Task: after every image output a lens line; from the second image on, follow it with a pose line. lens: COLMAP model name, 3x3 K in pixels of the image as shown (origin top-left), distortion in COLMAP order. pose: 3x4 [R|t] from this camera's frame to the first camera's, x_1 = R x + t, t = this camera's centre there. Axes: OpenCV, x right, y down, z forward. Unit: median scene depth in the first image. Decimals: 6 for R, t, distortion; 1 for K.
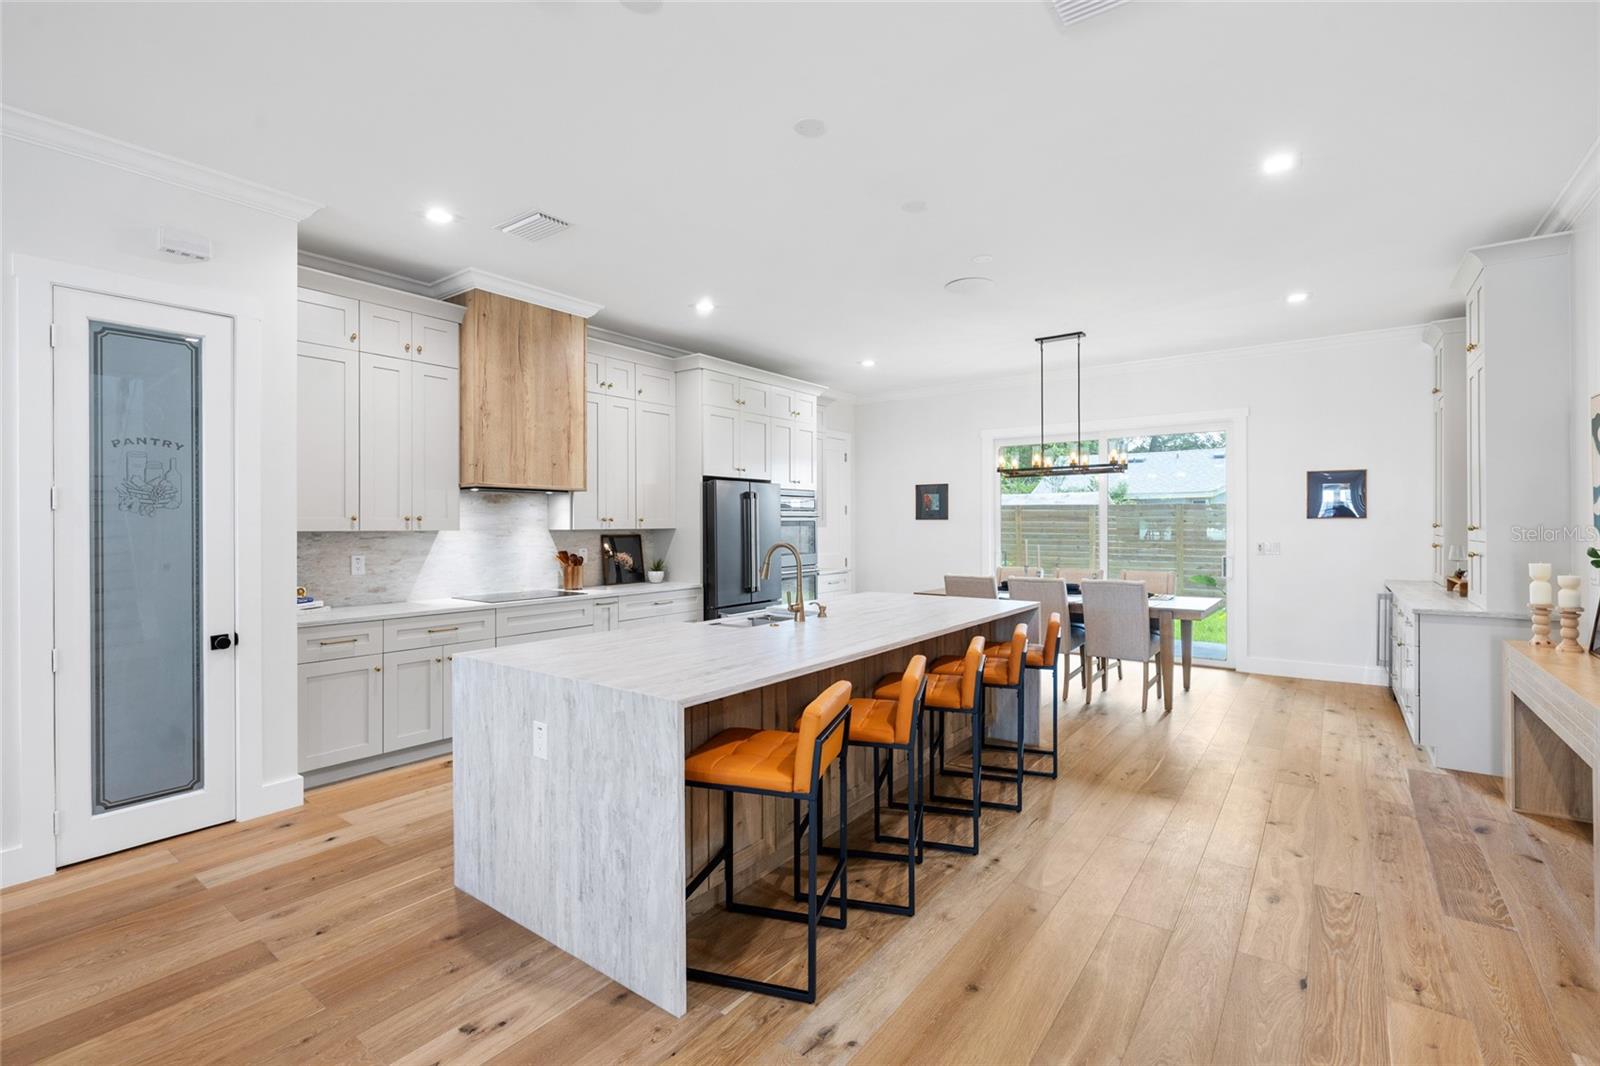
lens RADIAL K [[711.8, 0, 798.5], [0, 711.8, 530.6], [0, 0, 1]] dist [-0.010917, 0.000132]
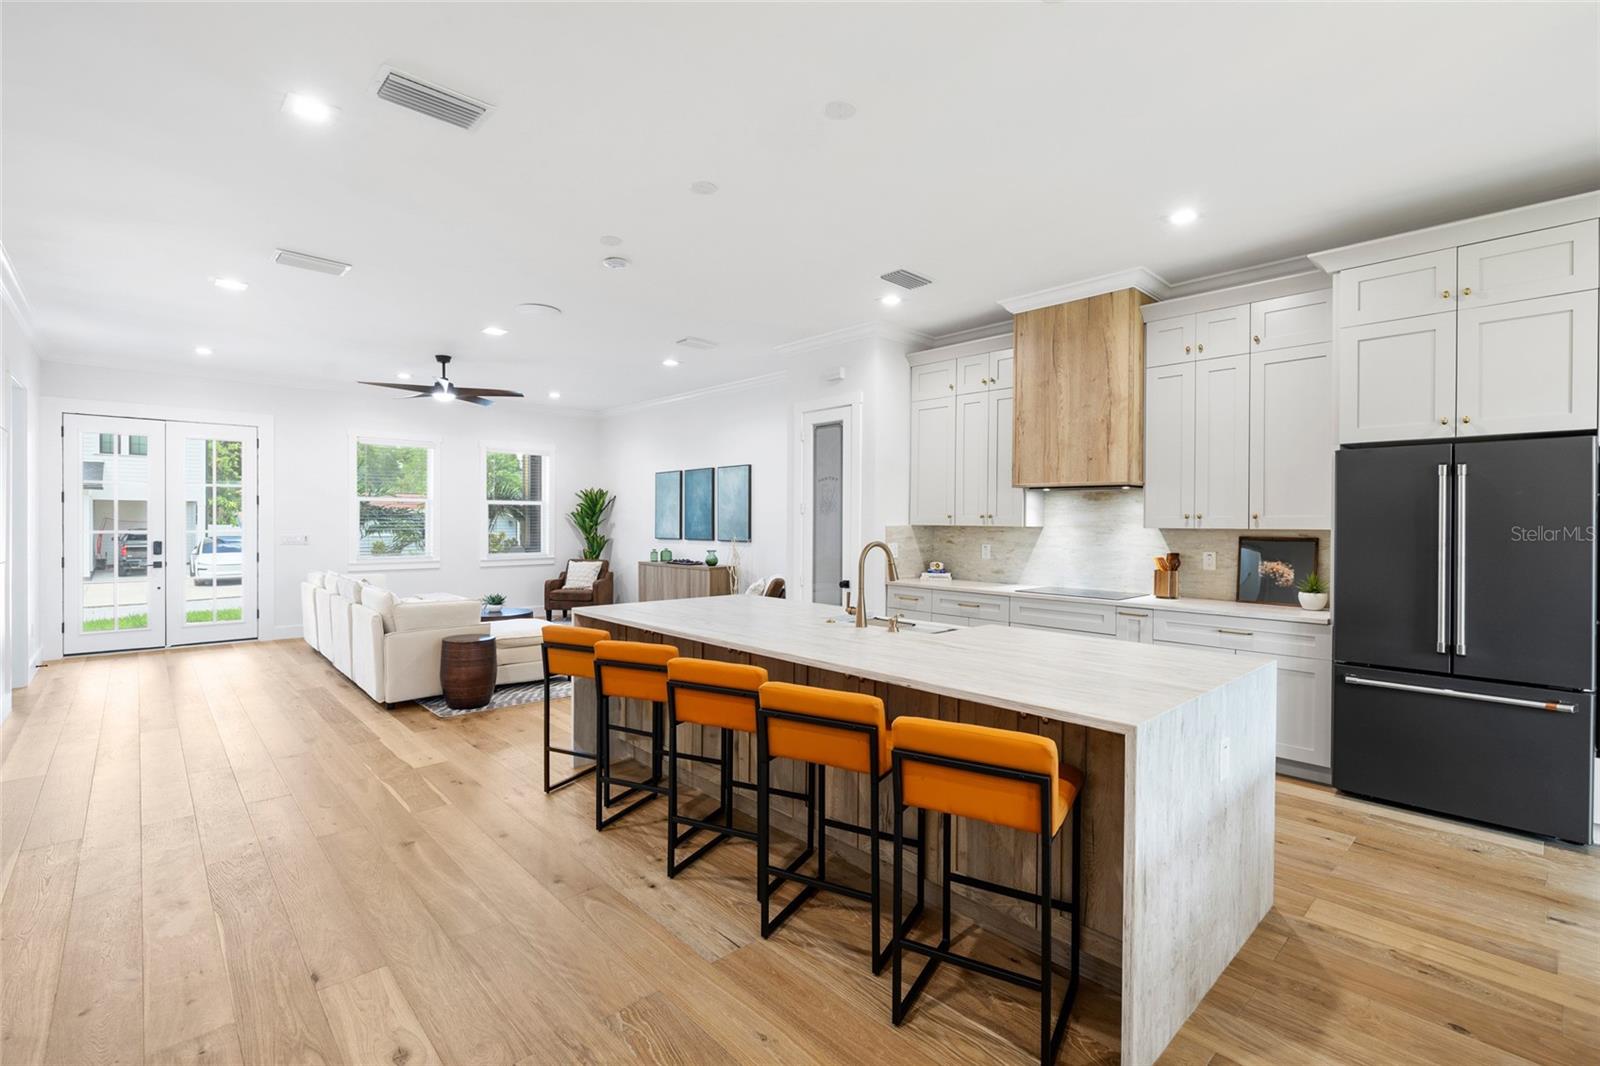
lens RADIAL K [[711.8, 0, 798.5], [0, 711.8, 530.6], [0, 0, 1]] dist [-0.010917, 0.000132]
pose [[-0.174289, 0.015892, -0.984566, 0.660929], [-0.012927, 0.999747, 0.018425, -0.009206], [0.984610, 0.015939, -0.174040, 0.773029]]
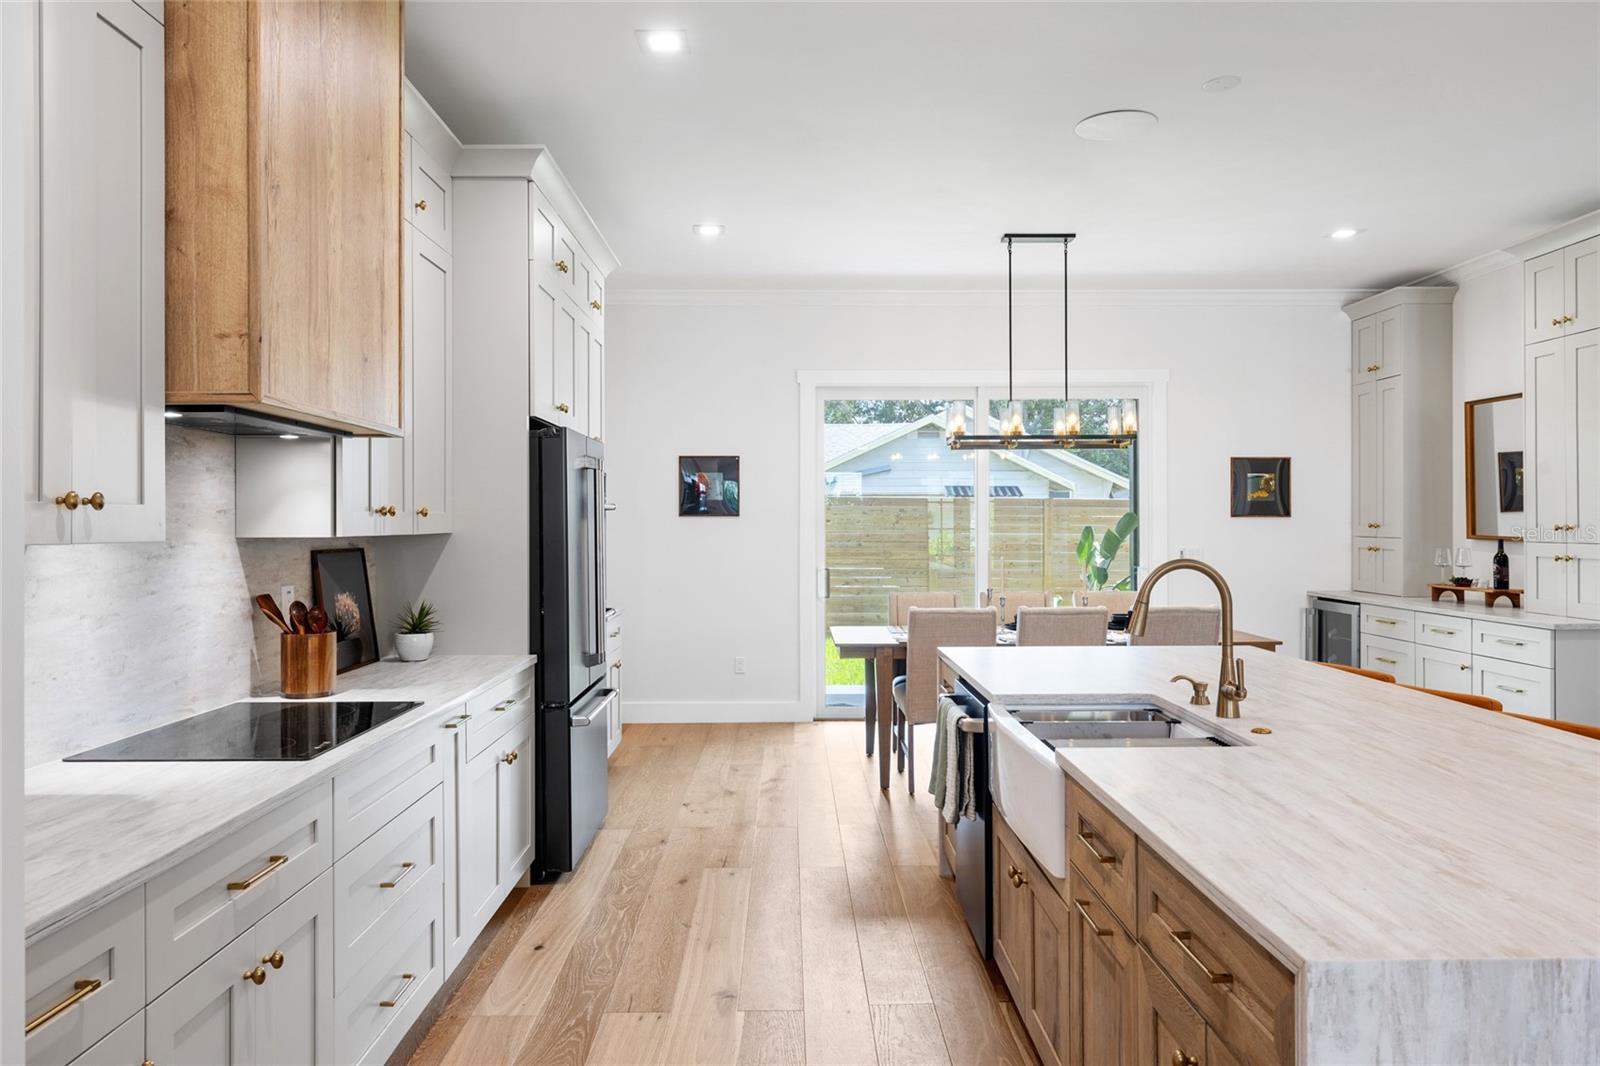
lens RADIAL K [[1086.5, 0, 800.0], [0, 1086.5, 533.0], [0, 0, 1]] dist [-0.002897, -0.001077]
pose [[0.792503, -0.005431, 0.609844, -0.503194], [0.007267, 0.999973, -0.000539, -0.001484], [-0.609825, 0.004859, 0.792521, 0.413982]]
